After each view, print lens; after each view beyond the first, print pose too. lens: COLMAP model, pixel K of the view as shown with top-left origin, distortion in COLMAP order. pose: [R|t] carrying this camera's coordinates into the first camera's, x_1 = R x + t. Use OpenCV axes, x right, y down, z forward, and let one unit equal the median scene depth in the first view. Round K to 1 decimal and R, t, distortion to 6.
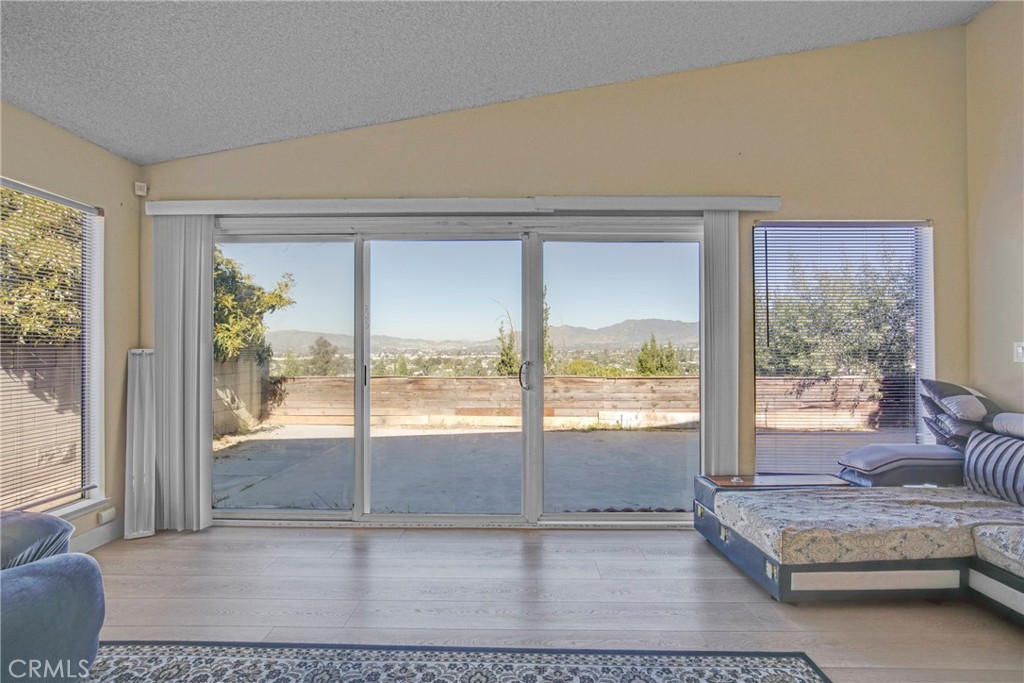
lens RADIAL K [[470.0, 0, 512.0], [0, 470.0, 341.5], [0, 0, 1]] dist [-0.010354, 0.000444]
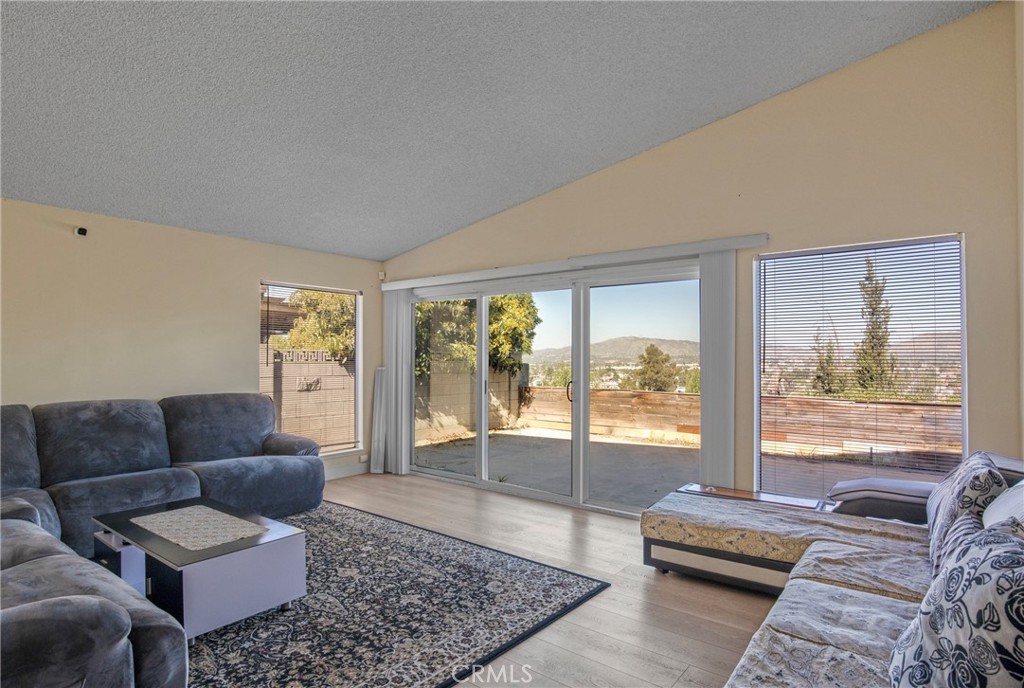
lens RADIAL K [[547.7, 0, 512.0], [0, 547.7, 344.0], [0, 0, 1]] dist [-0.014291, -0.000258]
pose [[0.794965, -0.013353, -0.606508, 0.820080], [0.008185, 0.999903, -0.011286, -0.044217], [0.606600, 0.004008, 0.794997, -0.326098]]
